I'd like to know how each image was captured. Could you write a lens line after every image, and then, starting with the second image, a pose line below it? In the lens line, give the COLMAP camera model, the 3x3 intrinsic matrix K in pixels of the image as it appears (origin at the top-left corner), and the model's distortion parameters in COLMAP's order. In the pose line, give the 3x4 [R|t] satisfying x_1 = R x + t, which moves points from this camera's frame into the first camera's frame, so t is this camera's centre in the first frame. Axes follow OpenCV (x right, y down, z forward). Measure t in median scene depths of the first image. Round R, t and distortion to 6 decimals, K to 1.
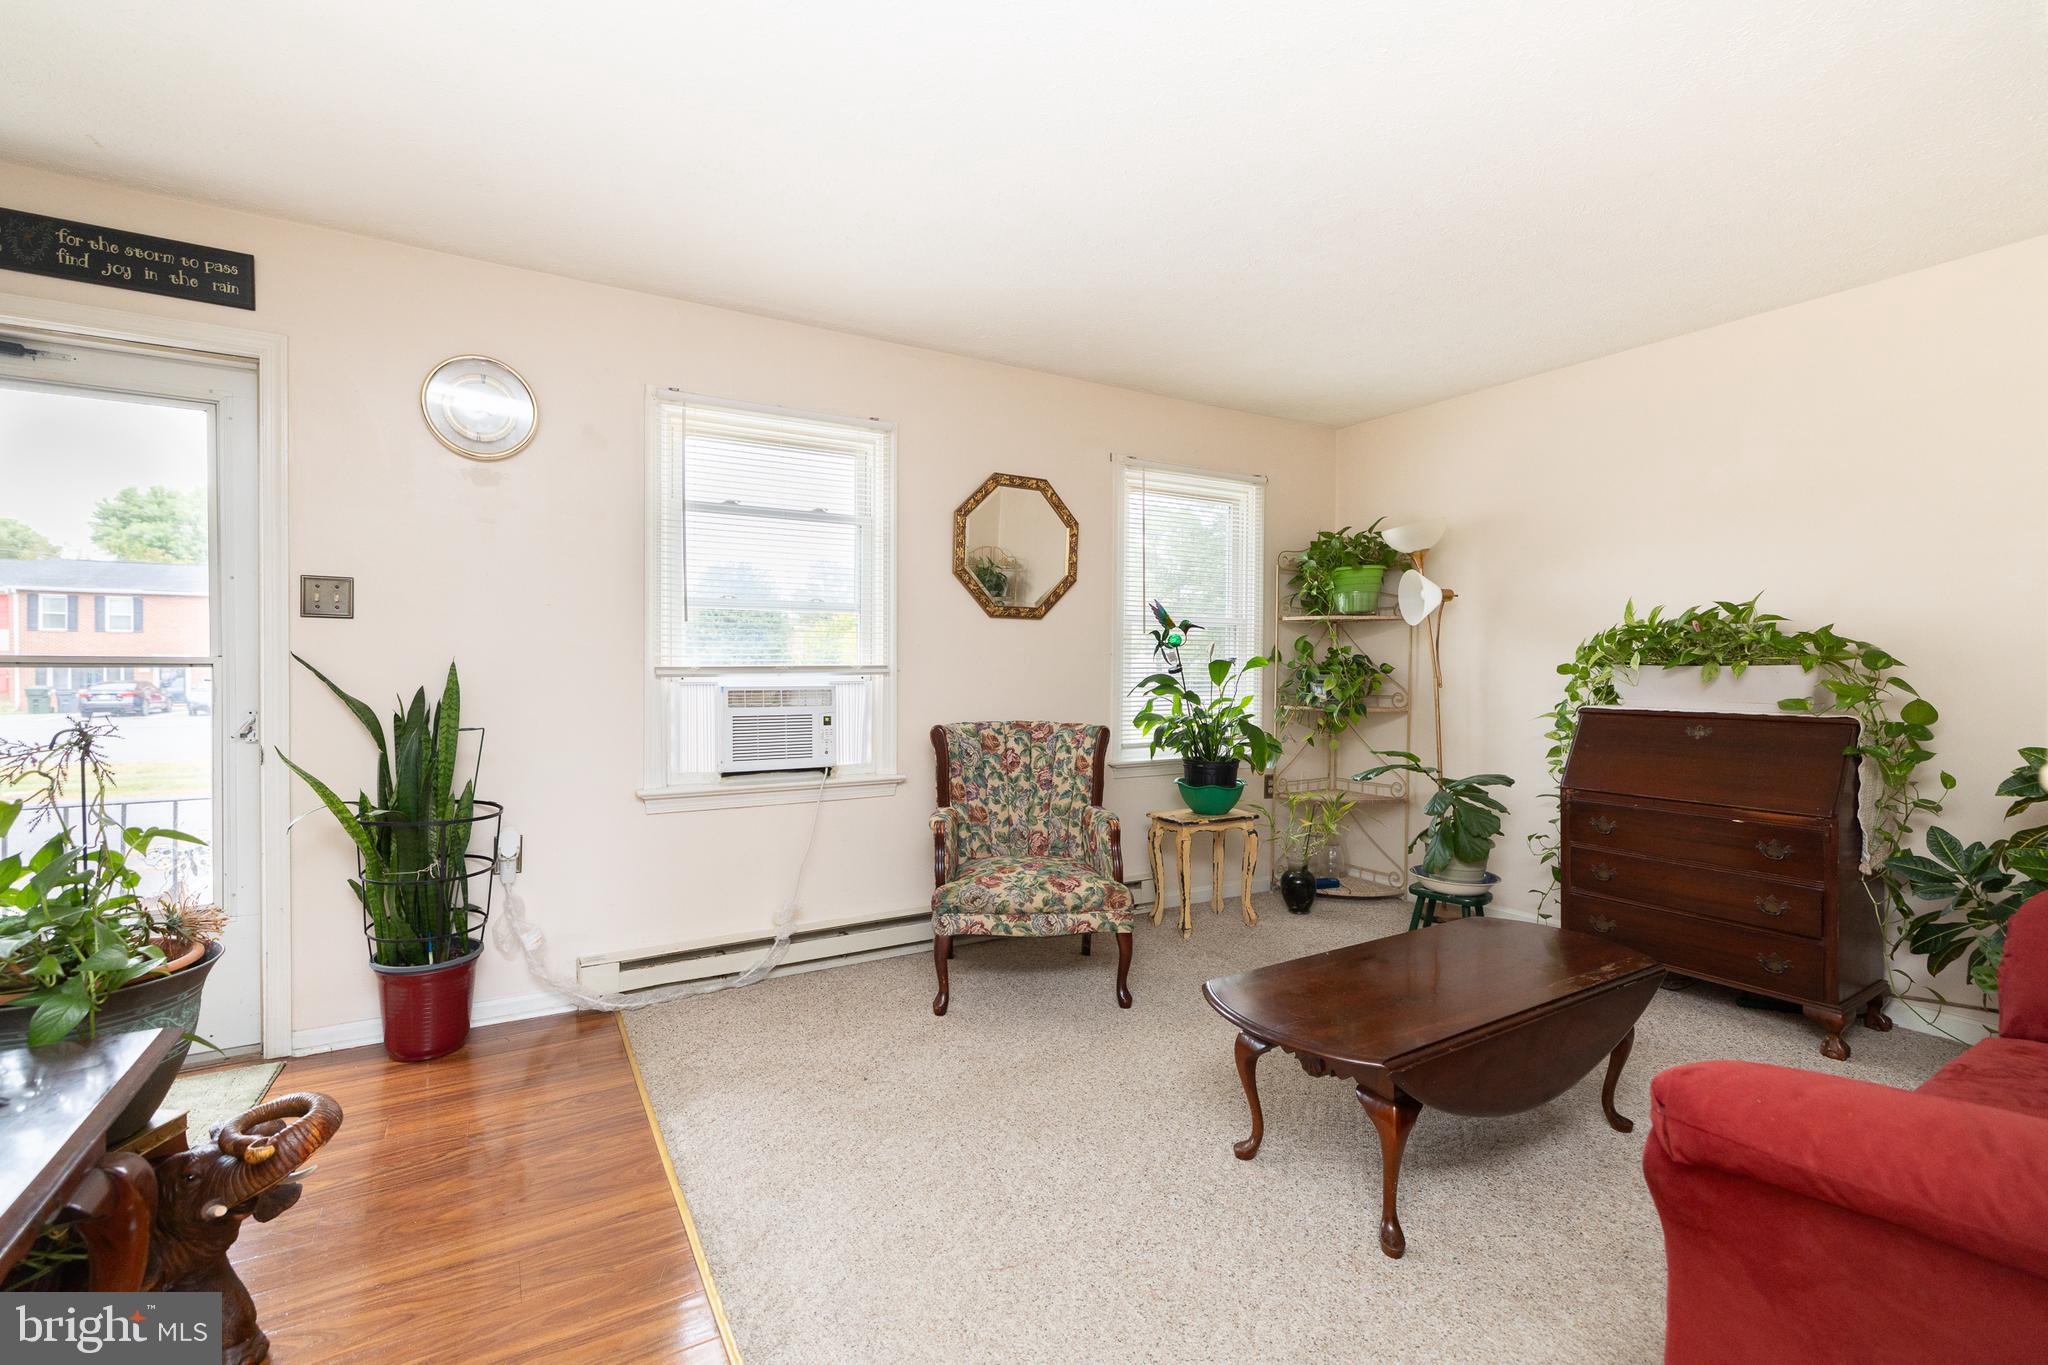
lens RADIAL K [[887.8, 0, 1017.8], [0, 887.8, 666.6], [0, 0, 1]] dist [-0.001711, 0.001770]
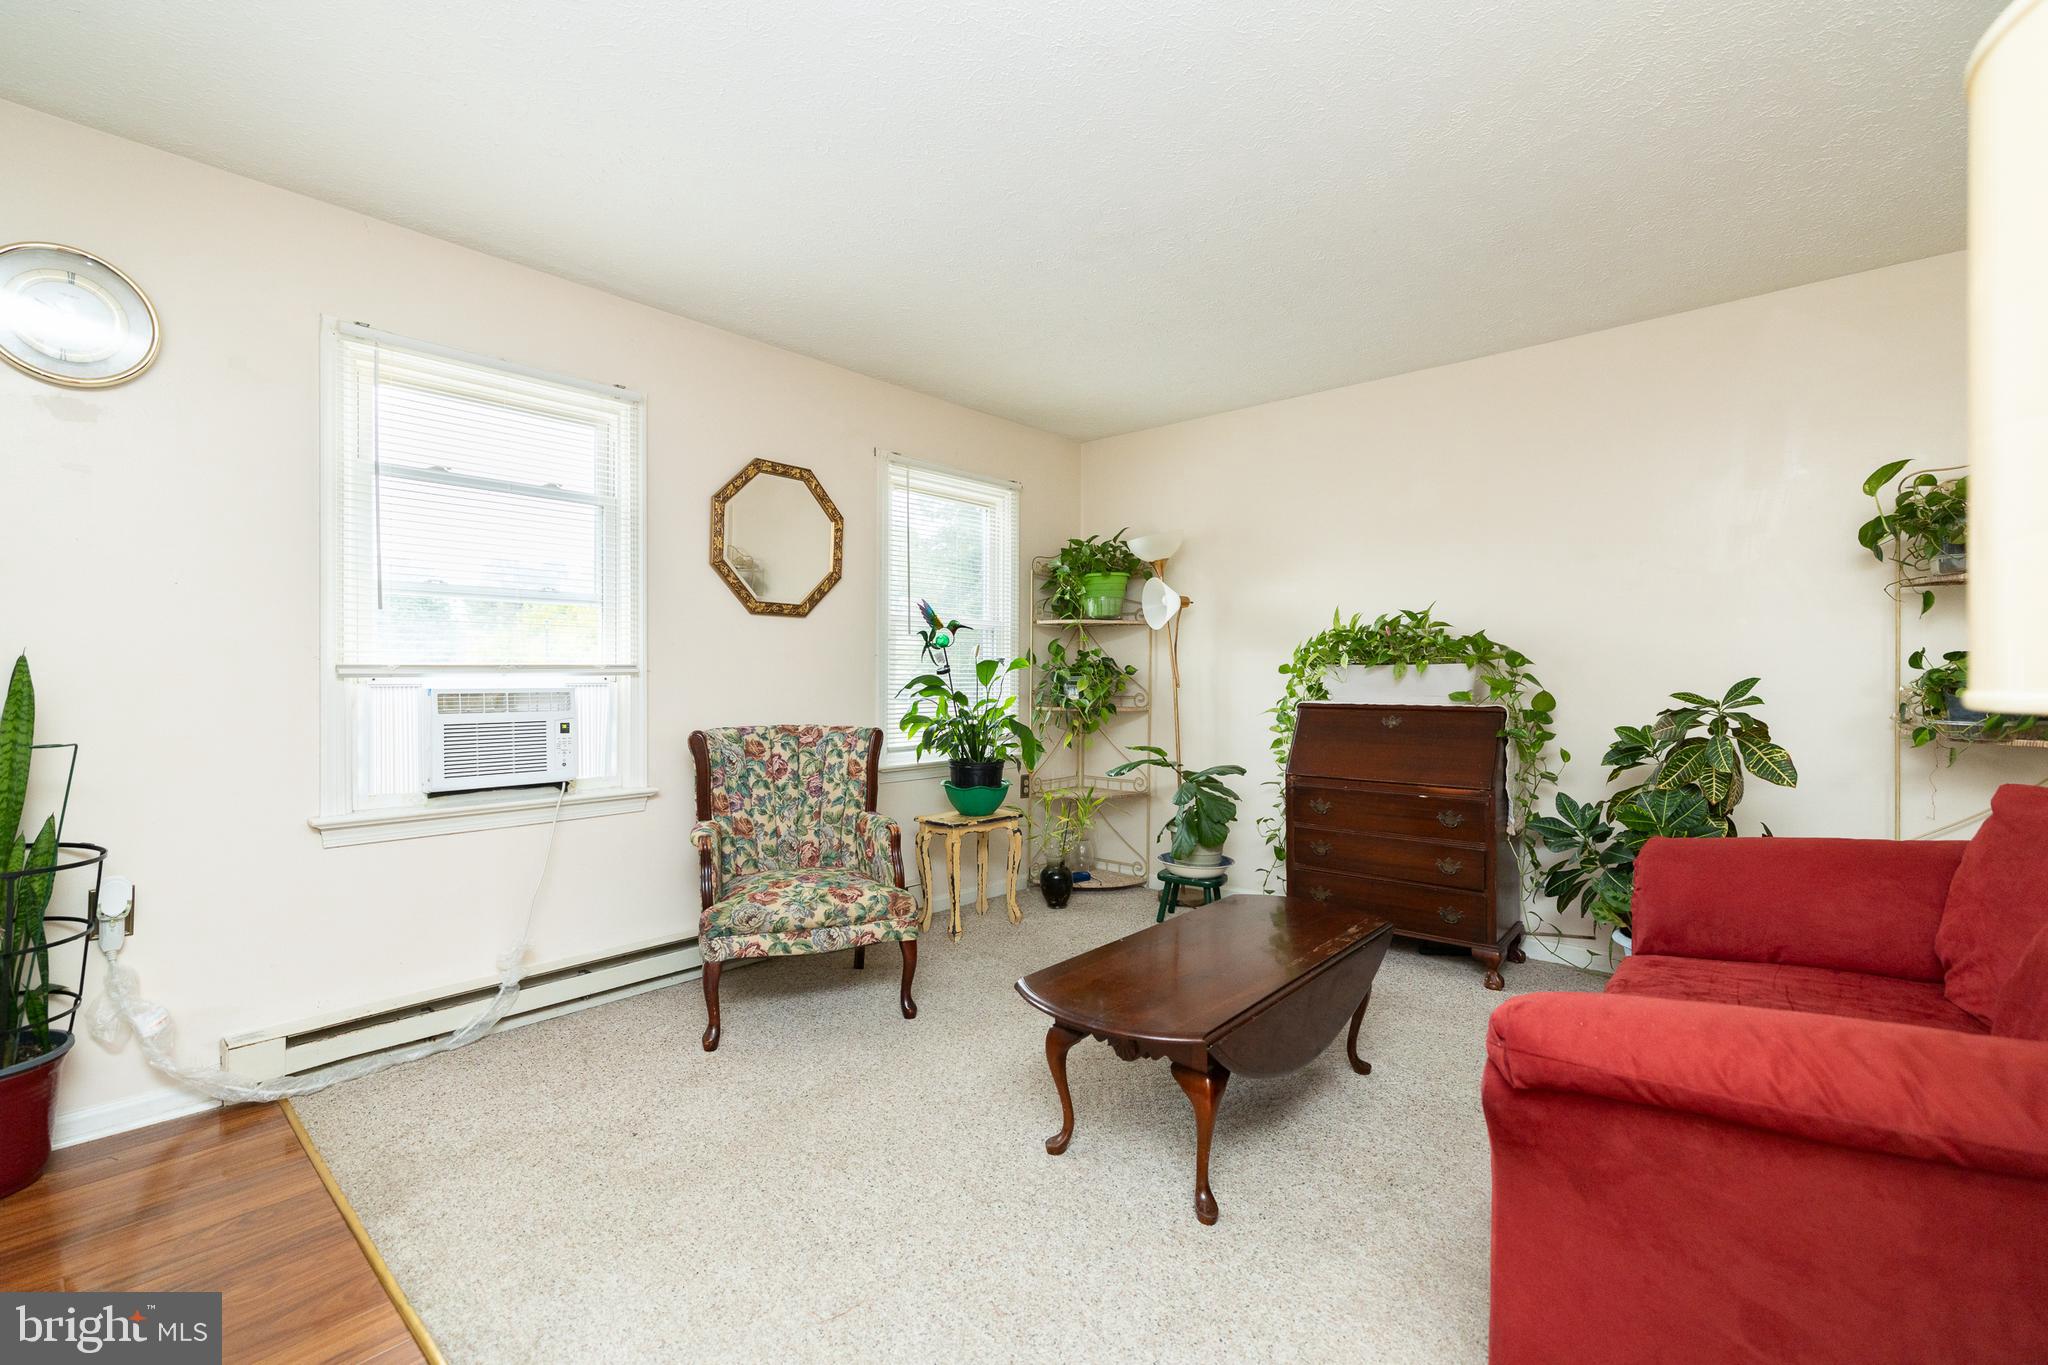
lens RADIAL K [[887.8, 0, 998.6], [0, 887.8, 673.0], [0, 0, 1]] dist [-0.001711, 0.001770]
pose [[0.953460, -0.002543, 0.301508, -0.078862], [0.004487, 0.999973, -0.005755, 0.015482], [-0.301485, 0.006840, 0.953446, 0.049865]]
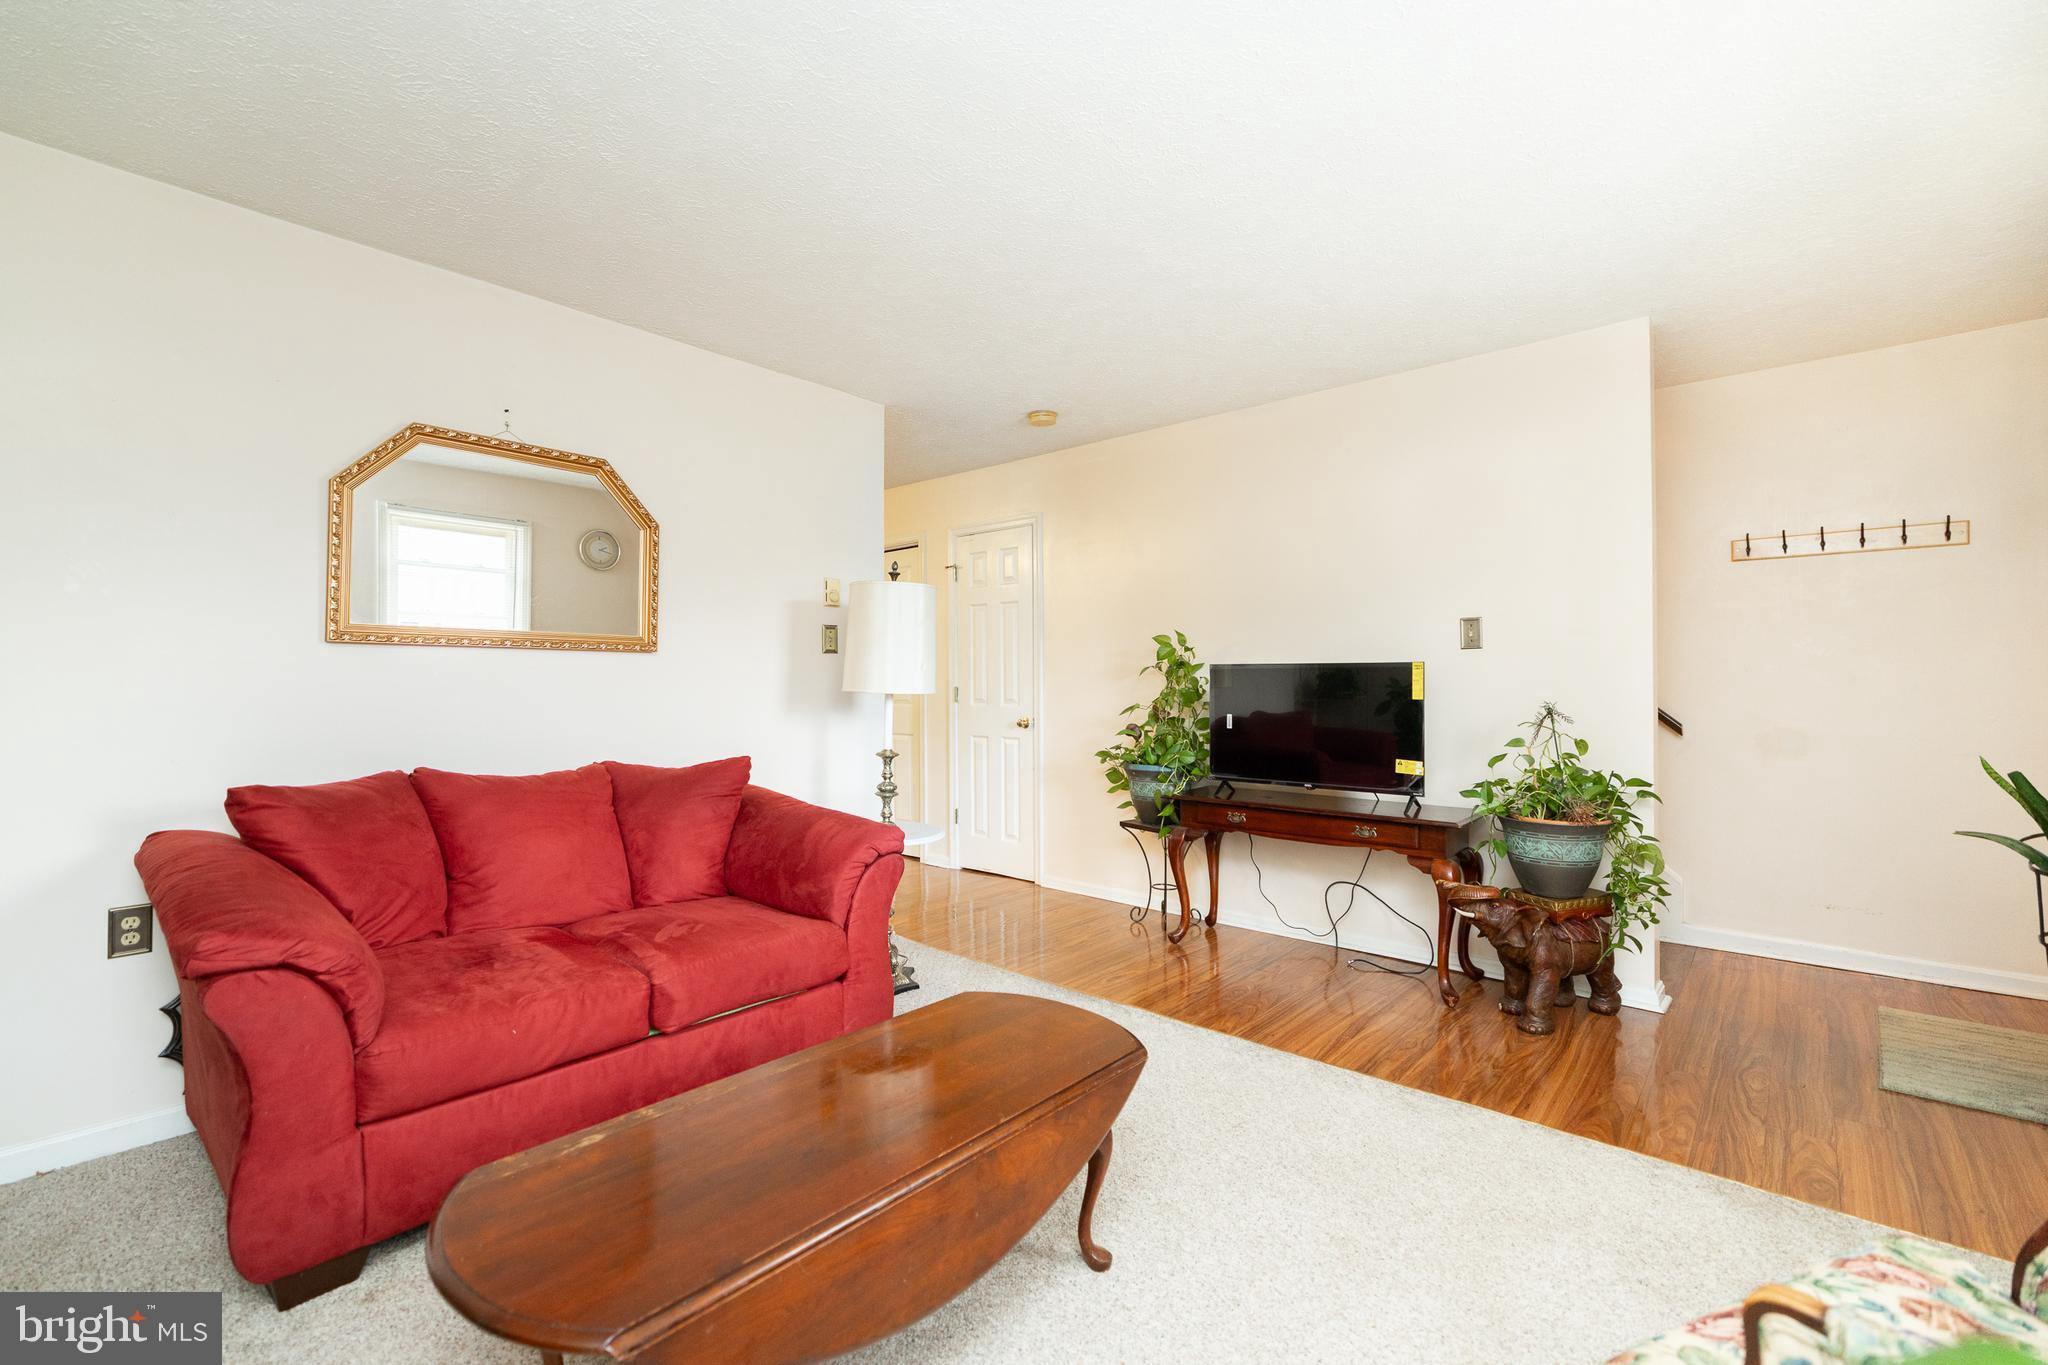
lens RADIAL K [[887.8, 0, 1009.8], [0, 887.8, 678.2], [0, 0, 1]] dist [-0.001711, 0.001770]
pose [[-0.953079, -0.006311, -0.302657, 0.407058], [-0.006611, 0.999978, -0.000034, 0.006659], [0.302651, 0.001968, -0.953100, 1.230992]]
